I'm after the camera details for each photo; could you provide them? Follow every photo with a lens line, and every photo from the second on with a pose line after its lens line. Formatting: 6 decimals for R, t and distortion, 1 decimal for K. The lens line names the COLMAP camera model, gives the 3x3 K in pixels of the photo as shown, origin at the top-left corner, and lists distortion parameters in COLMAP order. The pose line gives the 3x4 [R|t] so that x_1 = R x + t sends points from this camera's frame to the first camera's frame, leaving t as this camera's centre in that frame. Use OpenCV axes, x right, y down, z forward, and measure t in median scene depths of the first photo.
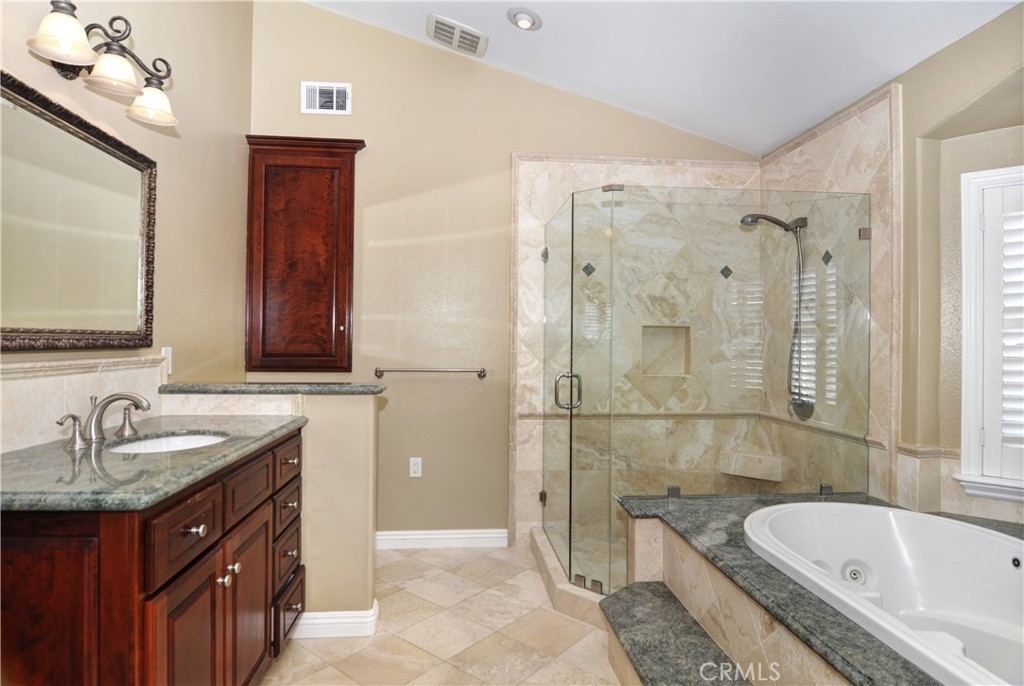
lens RADIAL K [[593.1, 0, 509.7], [0, 593.1, 332.1], [0, 0, 1]] dist [-0.000160, 0.000089]
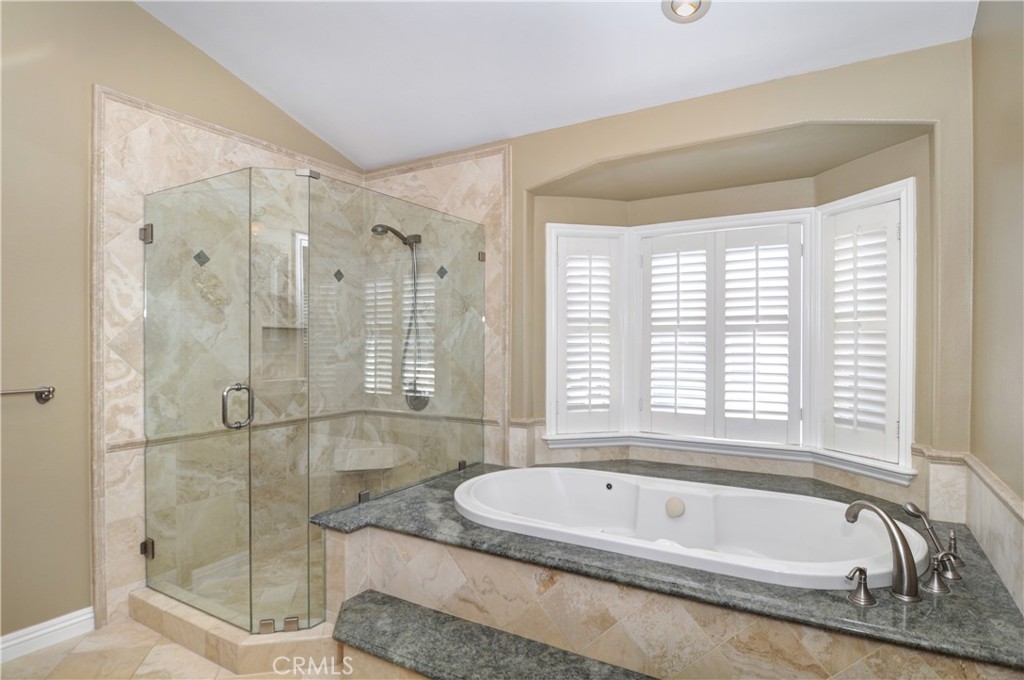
lens RADIAL K [[556.5, 0, 516.7], [0, 556.5, 340.9], [0, 0, 1]] dist [0.000733, -0.013310]
pose [[0.586054, -0.009656, 0.810215, -0.254522], [-0.005277, 0.999862, 0.015733, -0.005064], [-0.810255, -0.013496, 0.585922, 0.198983]]
